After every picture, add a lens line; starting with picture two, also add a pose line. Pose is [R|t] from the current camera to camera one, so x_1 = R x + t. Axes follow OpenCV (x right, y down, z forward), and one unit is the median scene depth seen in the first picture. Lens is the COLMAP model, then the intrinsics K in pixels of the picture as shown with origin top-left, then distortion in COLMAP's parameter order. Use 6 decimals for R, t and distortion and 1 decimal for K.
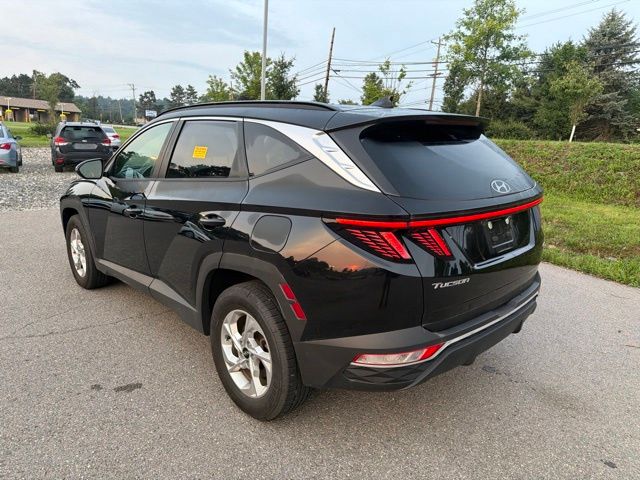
lens RADIAL K [[470.4, 0, 320.0], [0, 470.4, 240.0], [0, 0, 1]] dist [-0.001903, -0.010129]
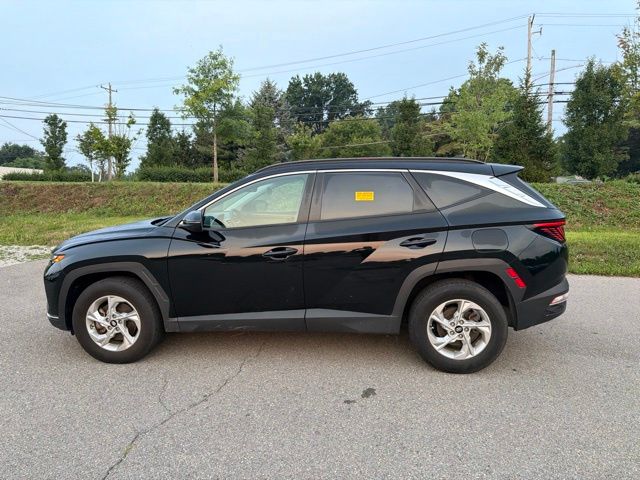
lens RADIAL K [[470.4, 0, 320.0], [0, 470.4, 240.0], [0, 0, 1]] dist [-0.001903, -0.010129]
pose [[0.746014, -0.101269, 0.658185, -0.179862], [0.161290, 0.986419, -0.031042, -0.006625], [-0.646102, 0.129316, 0.752216, 0.021083]]
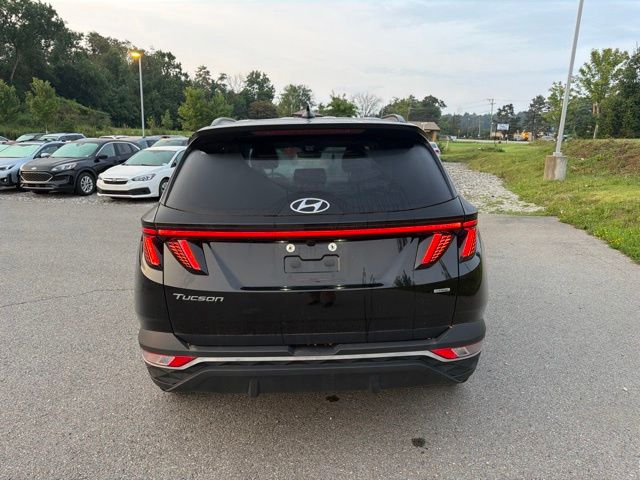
lens RADIAL K [[470.4, 0, 320.0], [0, 470.4, 240.0], [0, 0, 1]] dist [-0.001903, -0.010129]
pose [[0.715124, 0.102829, -0.691392, 0.117128], [-0.121845, 0.992315, 0.021557, -0.008378], [0.688296, 0.068827, 0.722158, 0.047660]]
